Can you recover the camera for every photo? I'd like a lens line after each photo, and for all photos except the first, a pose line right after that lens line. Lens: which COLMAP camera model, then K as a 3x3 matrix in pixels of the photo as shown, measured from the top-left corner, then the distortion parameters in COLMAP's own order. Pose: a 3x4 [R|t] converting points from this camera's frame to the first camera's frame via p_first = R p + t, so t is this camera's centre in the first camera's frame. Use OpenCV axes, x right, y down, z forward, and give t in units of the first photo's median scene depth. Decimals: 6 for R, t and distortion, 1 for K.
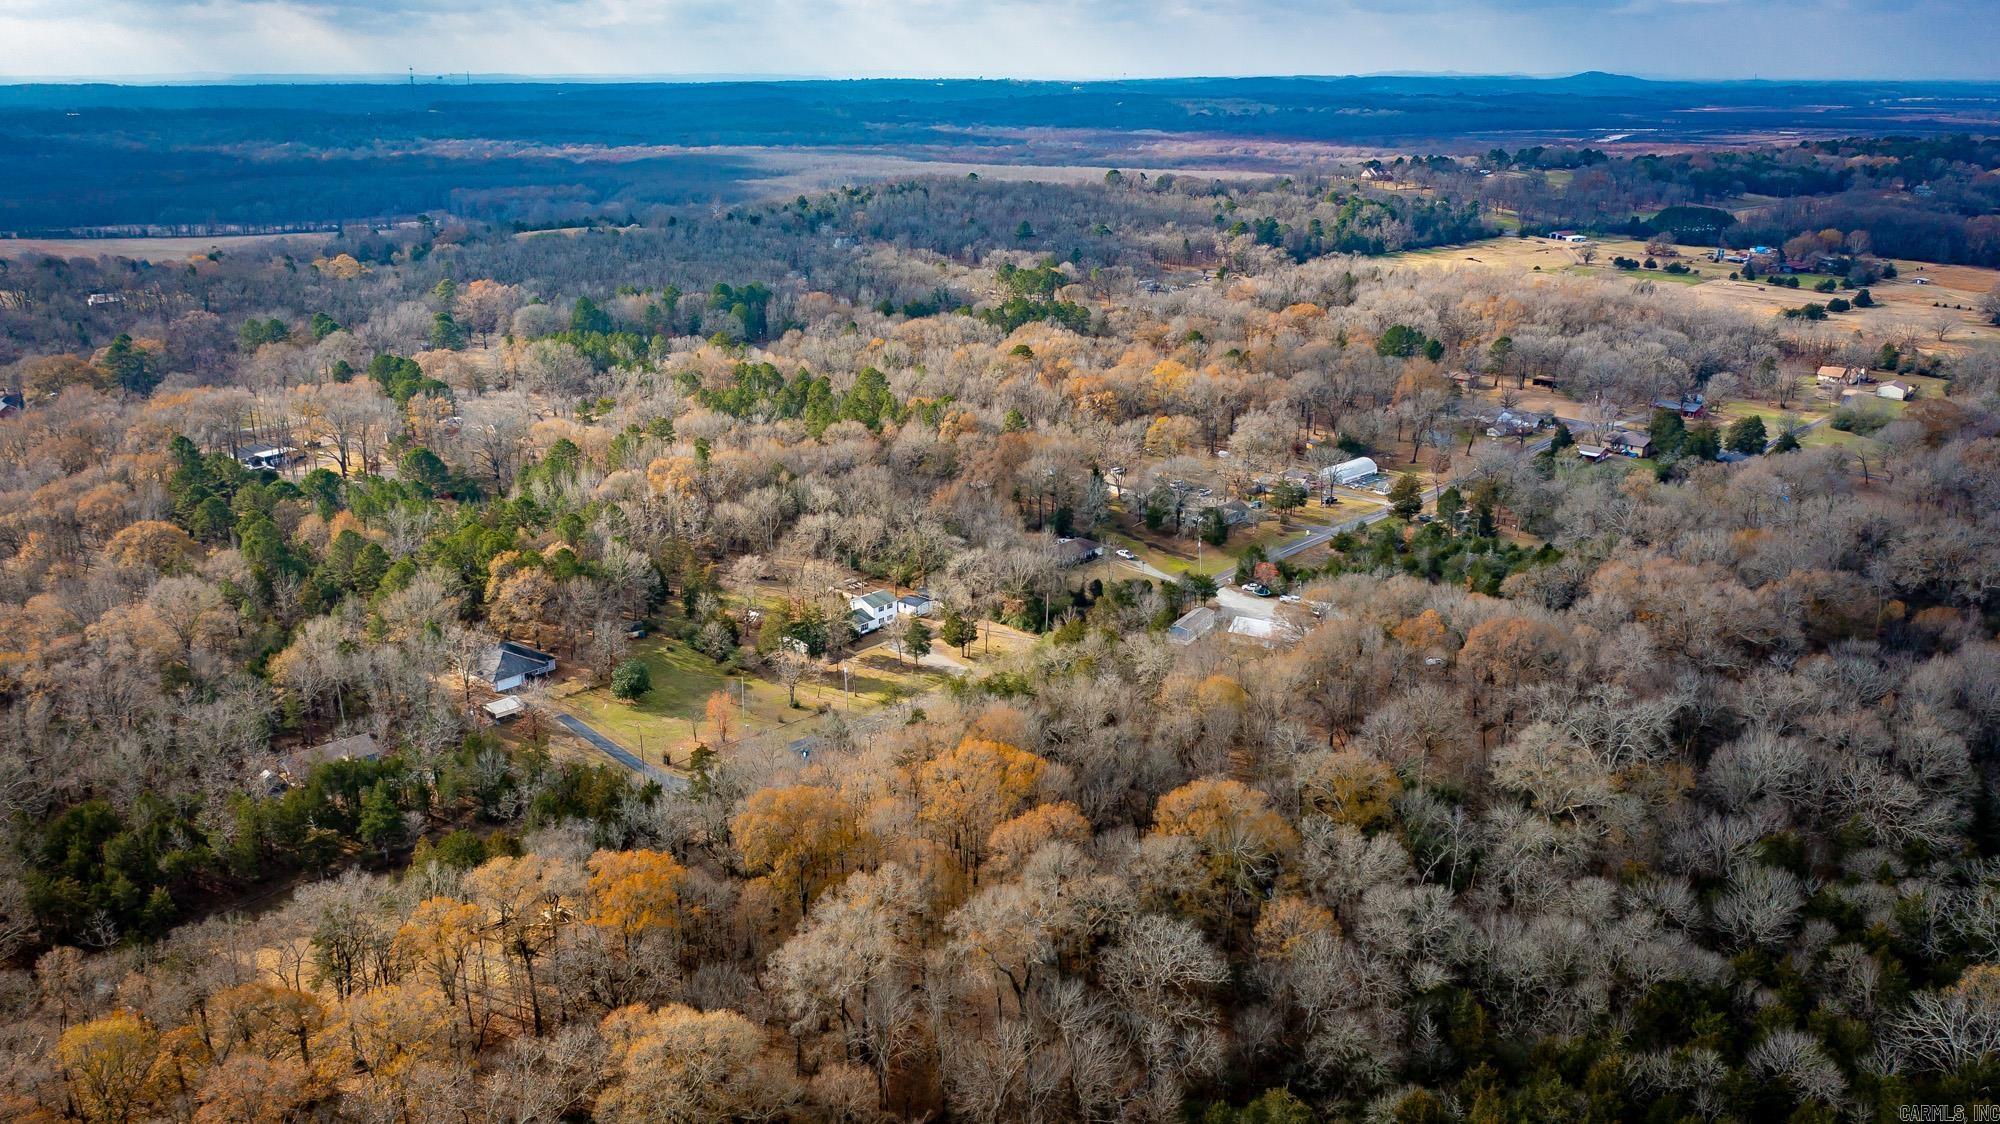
lens RADIAL K [[1589.5, 0, 1000.0], [0, 1589.5, 562.0], [0, 0, 1]] dist [-0.014256, 0.000200]
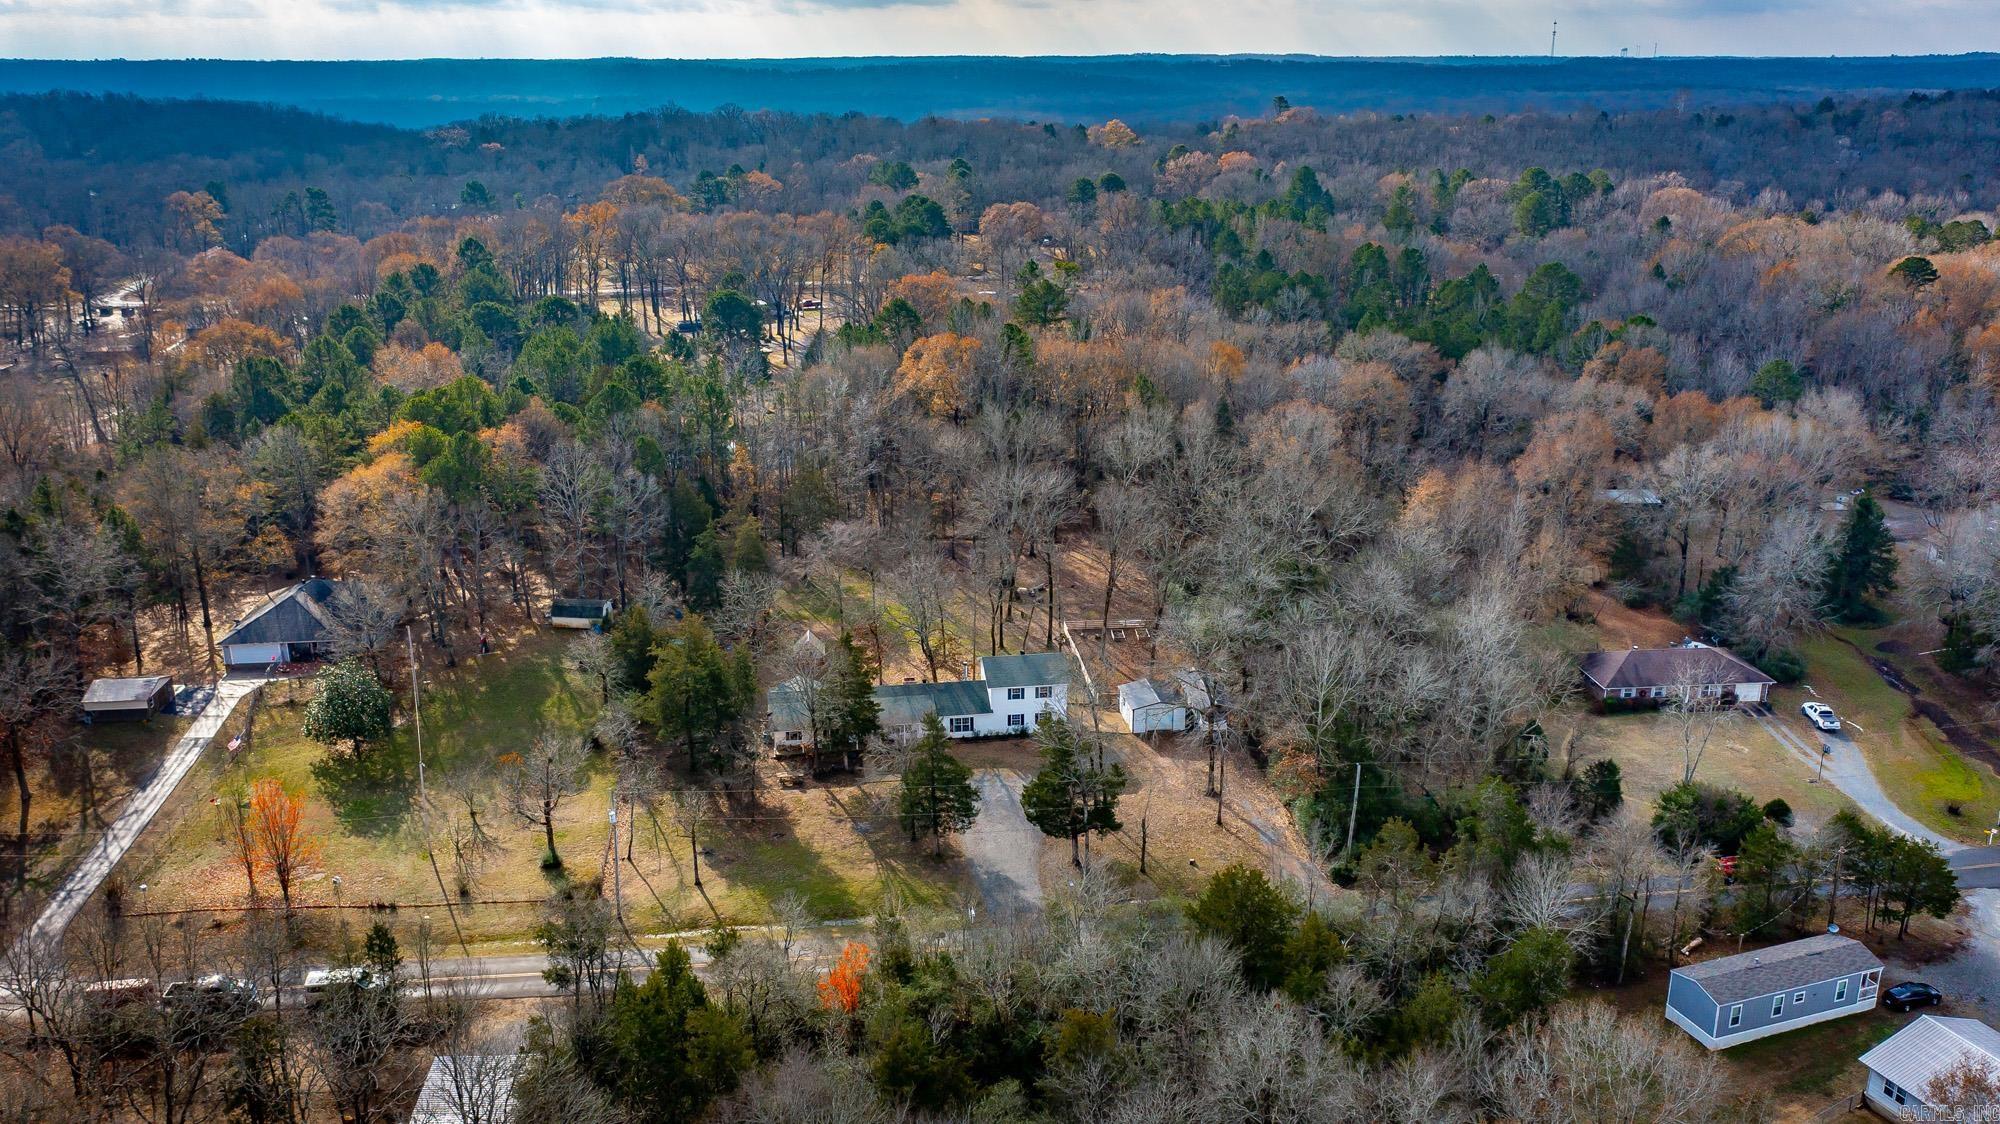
lens RADIAL K [[1589.5, 0, 1000.0], [0, 1589.5, 562.0], [0, 0, 1]] dist [-0.014256, 0.000200]
pose [[0.757382, 0.193542, -0.623630, 0.187324], [-0.190770, 0.978980, 0.072139, -0.036498], [0.624483, 0.064333, 0.778384, 0.665469]]
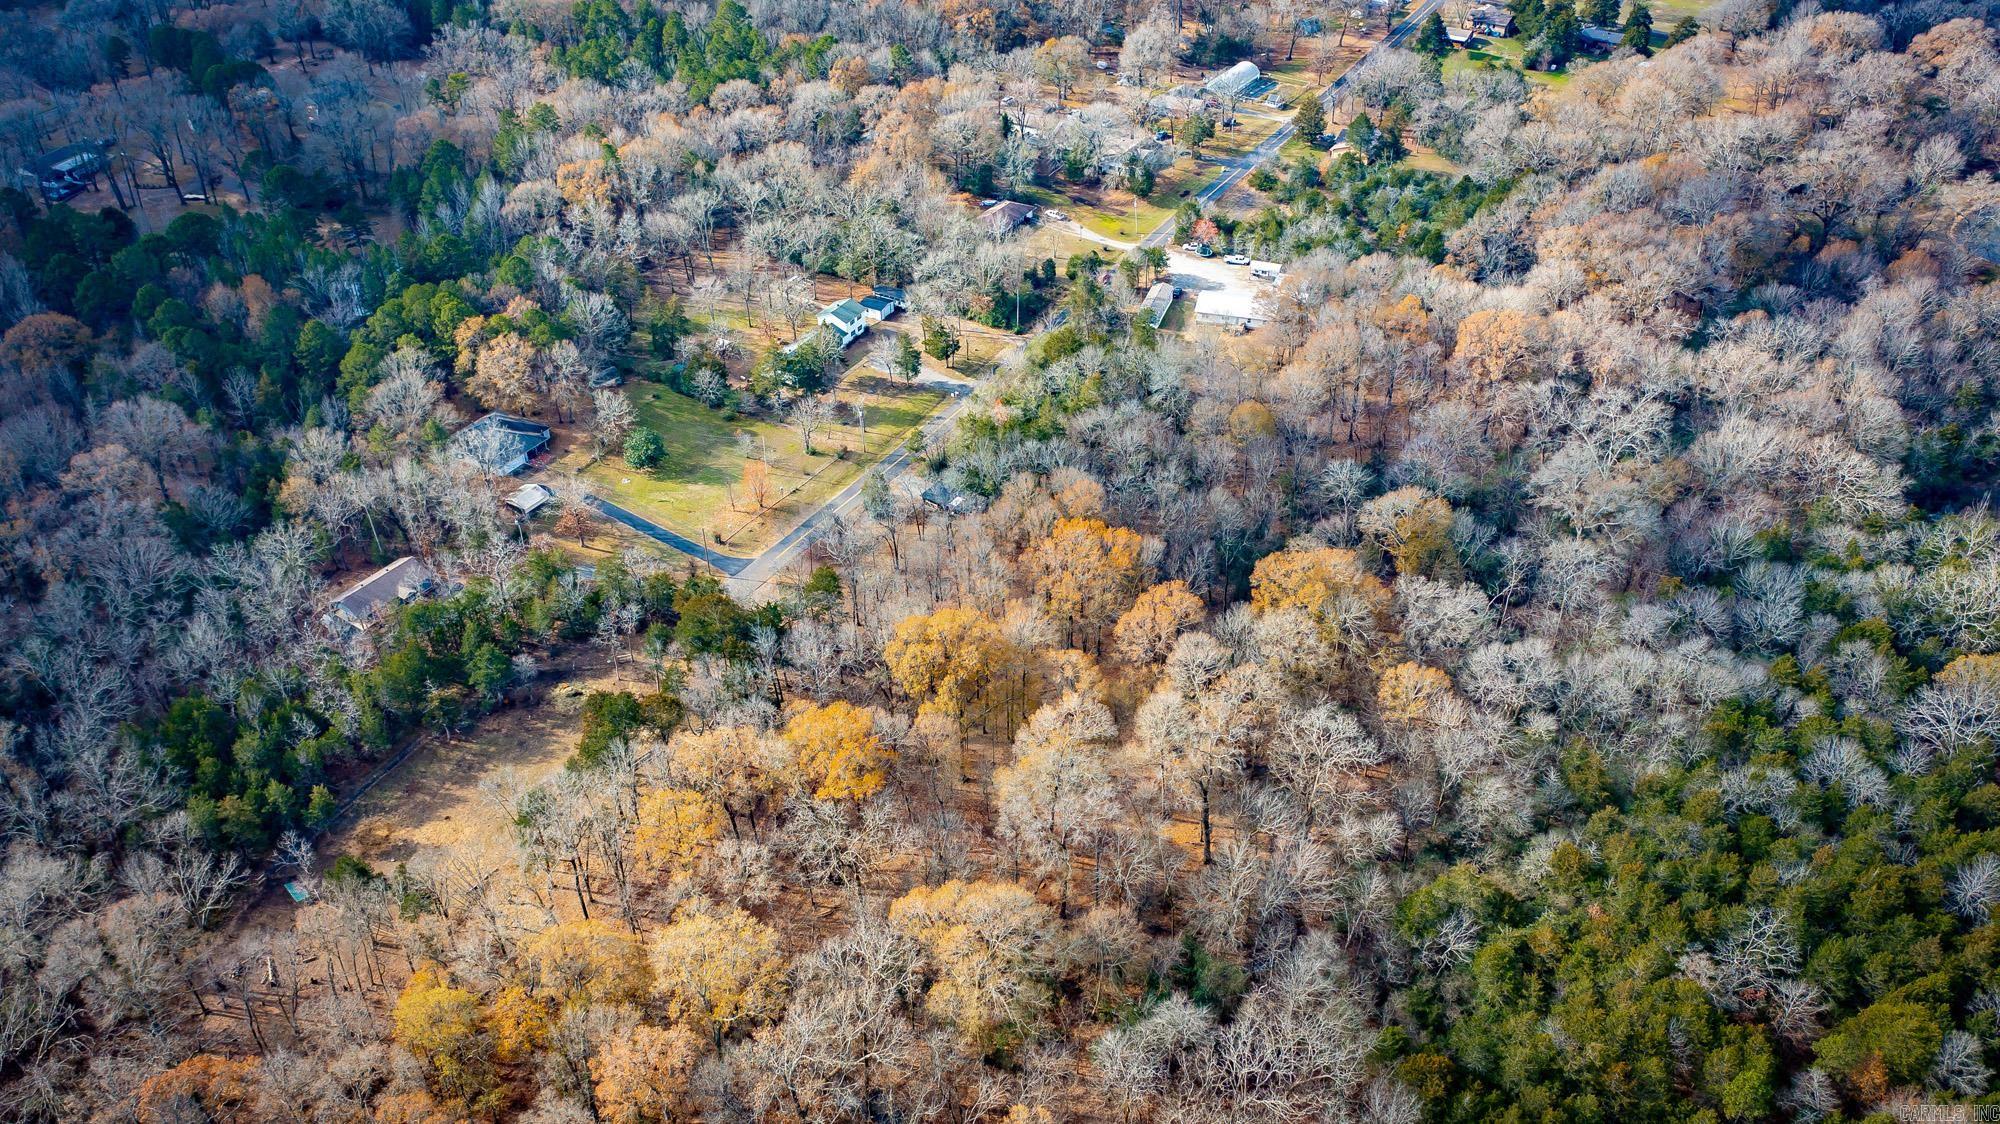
lens RADIAL K [[1598.8, 0, 1000.0], [0, 1598.8, 562.0], [0, 0, 1]] dist [-0.020553, -0.000582]
pose [[0.979587, -0.127907, 0.155075, -0.159467], [0.072160, 0.943777, 0.322611, -0.144566], [-0.187620, -0.304836, 0.933742, 0.013723]]
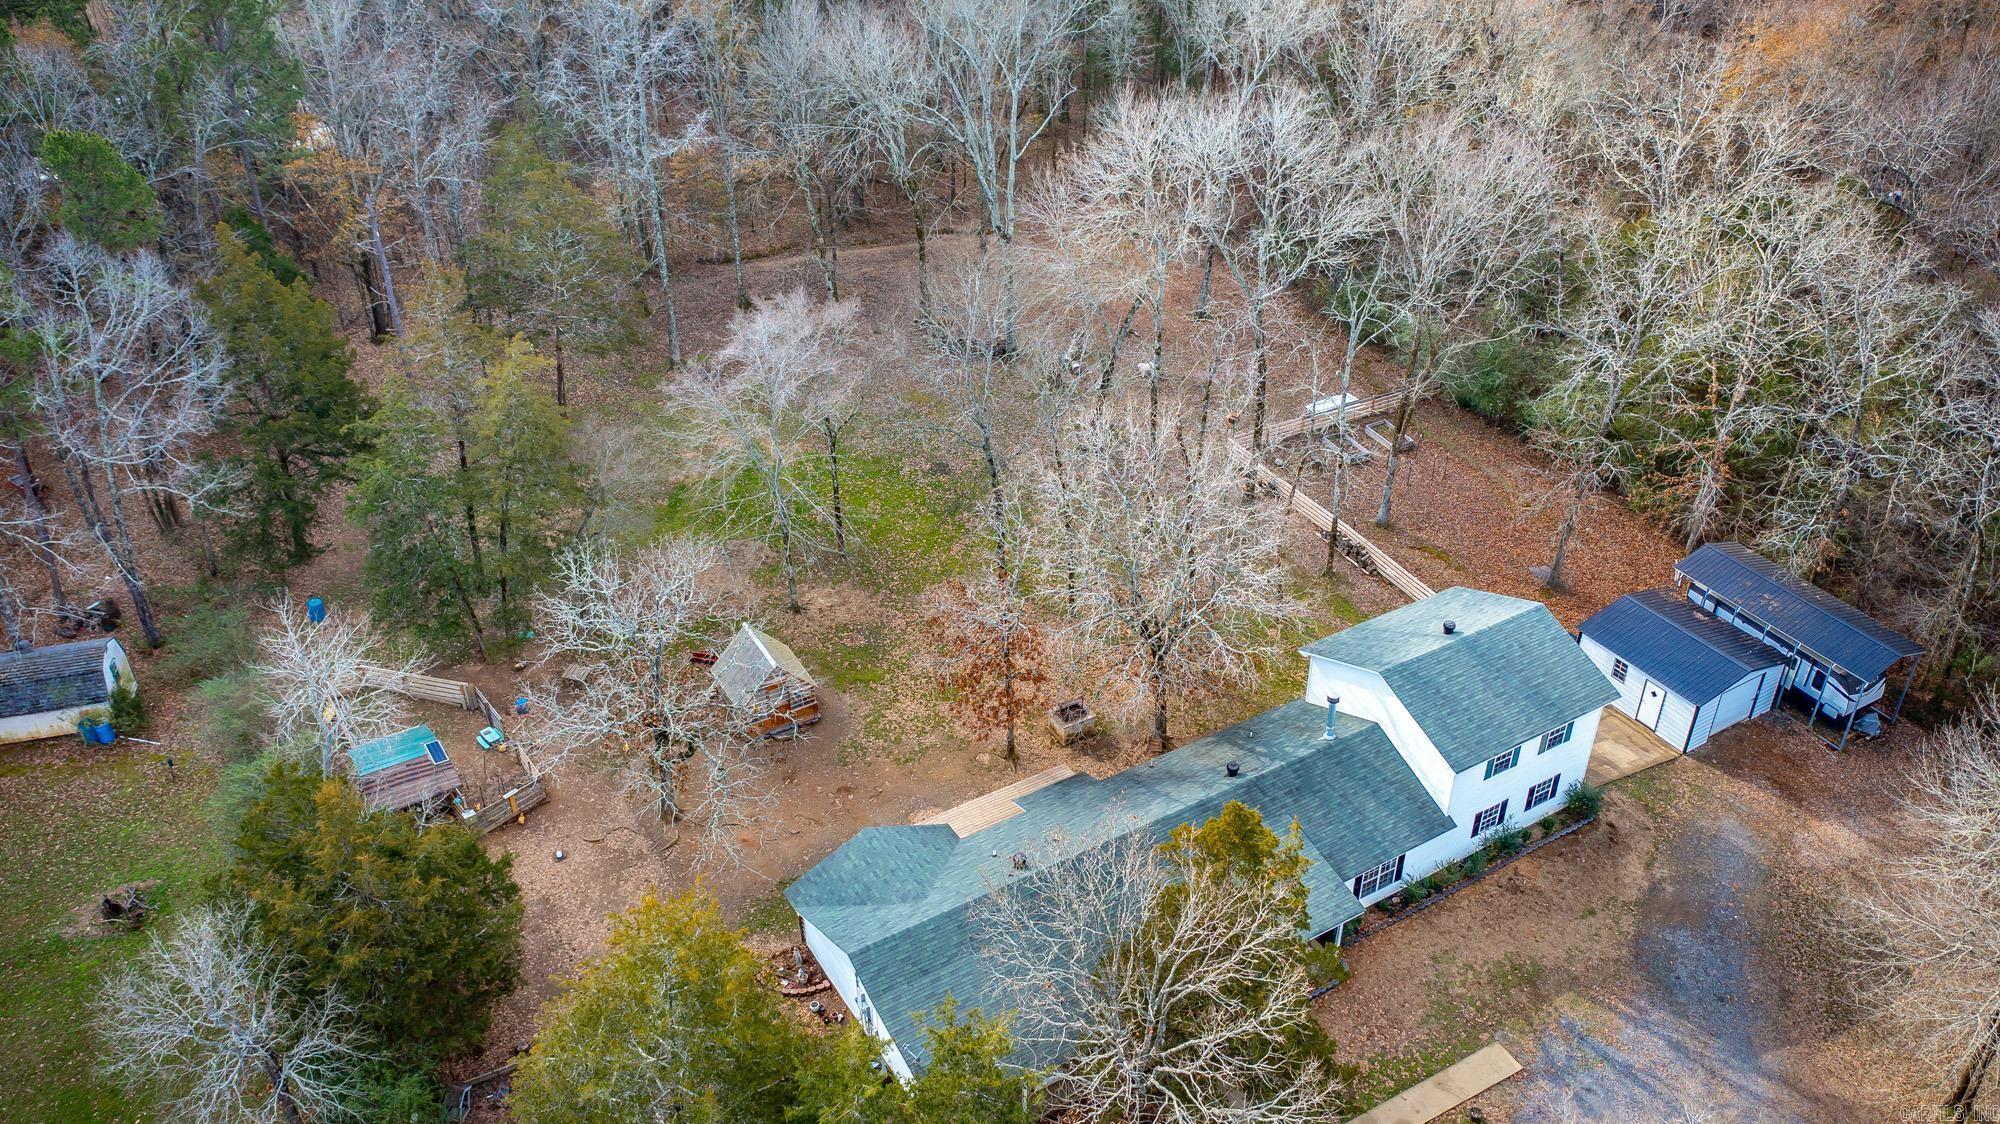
lens RADIAL K [[1589.5, 0, 1000.0], [0, 1589.5, 562.0], [0, 0, 1]] dist [-0.014256, 0.000200]
pose [[0.951072, 0.166085, -0.260534, -0.085369], [-0.087707, 0.953674, 0.287774, -0.030556], [0.296259, -0.250843, 0.921579, 0.854795]]
